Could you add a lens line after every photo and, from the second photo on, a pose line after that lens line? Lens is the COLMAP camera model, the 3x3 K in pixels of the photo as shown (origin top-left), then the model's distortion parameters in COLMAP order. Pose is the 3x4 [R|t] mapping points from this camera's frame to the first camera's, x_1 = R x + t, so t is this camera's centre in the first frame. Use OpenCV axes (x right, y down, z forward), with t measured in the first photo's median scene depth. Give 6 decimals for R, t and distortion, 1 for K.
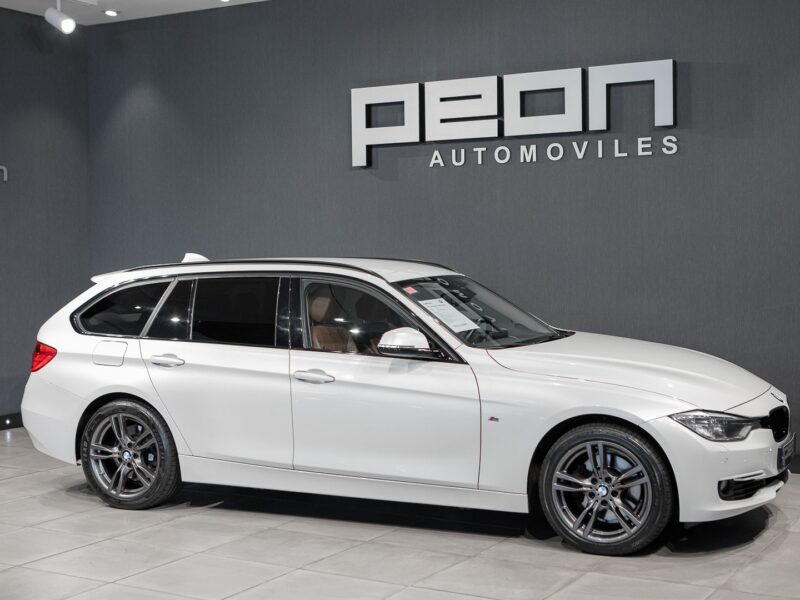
lens RADIAL K [[1136.5, 0, 431.5], [0, 1136.5, 330.6], [0, 0, 1]] dist [-0.007339, 0.000000]
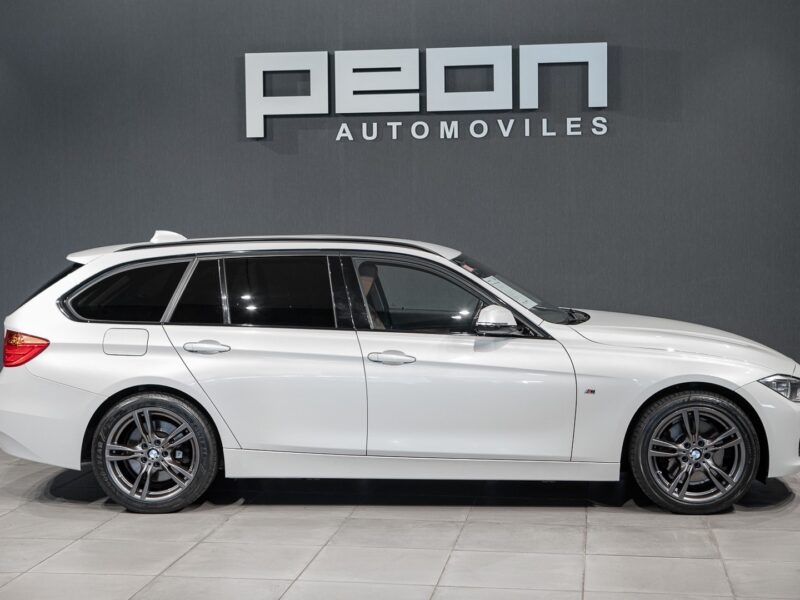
lens RADIAL K [[1242.3, 0, 384.7], [0, 1242.3, 332.2], [0, 0, 1]] dist [0.019867, 0.000000]
pose [[0.937826, -0.027632, 0.346005, -0.362168], [0.023321, 0.999590, 0.016618, 0.000568], [-0.346322, -0.007515, 0.938086, 0.006355]]
